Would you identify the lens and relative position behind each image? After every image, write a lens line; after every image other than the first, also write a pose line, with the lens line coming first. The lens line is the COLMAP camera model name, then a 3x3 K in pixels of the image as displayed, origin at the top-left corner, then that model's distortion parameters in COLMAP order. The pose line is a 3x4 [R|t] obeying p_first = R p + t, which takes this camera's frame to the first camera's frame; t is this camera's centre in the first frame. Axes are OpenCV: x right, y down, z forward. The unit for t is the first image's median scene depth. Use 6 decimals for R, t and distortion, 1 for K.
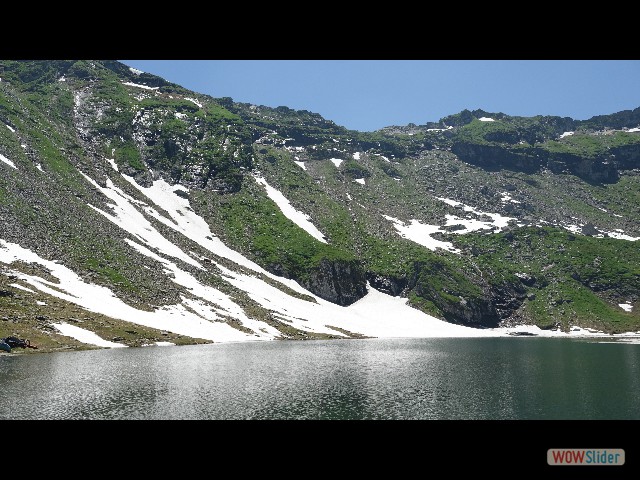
lens RADIAL K [[501.3, 0, 320.2], [0, 501.3, 259.0], [0, 0, 1]] dist [0.003718, 0.004371]
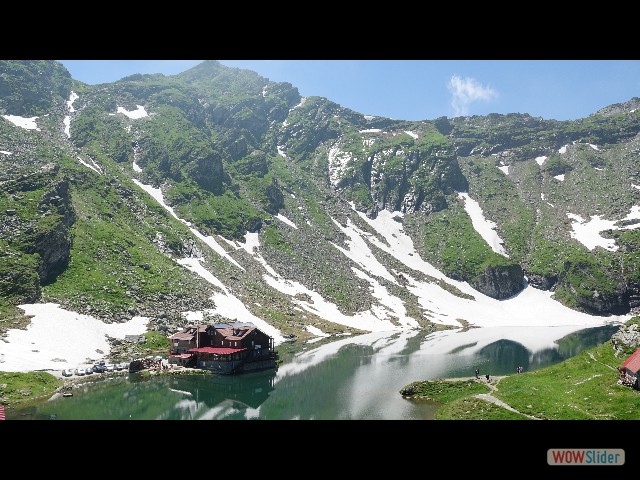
lens RADIAL K [[501.3, 0, 320.2], [0, 501.3, 259.0], [0, 0, 1]] dist [0.003718, 0.004371]
pose [[0.859181, -0.061748, -0.507932, 0.302357], [0.091303, 0.995261, 0.033451, -0.103247], [0.503460, -0.075116, 0.860747, -0.414898]]
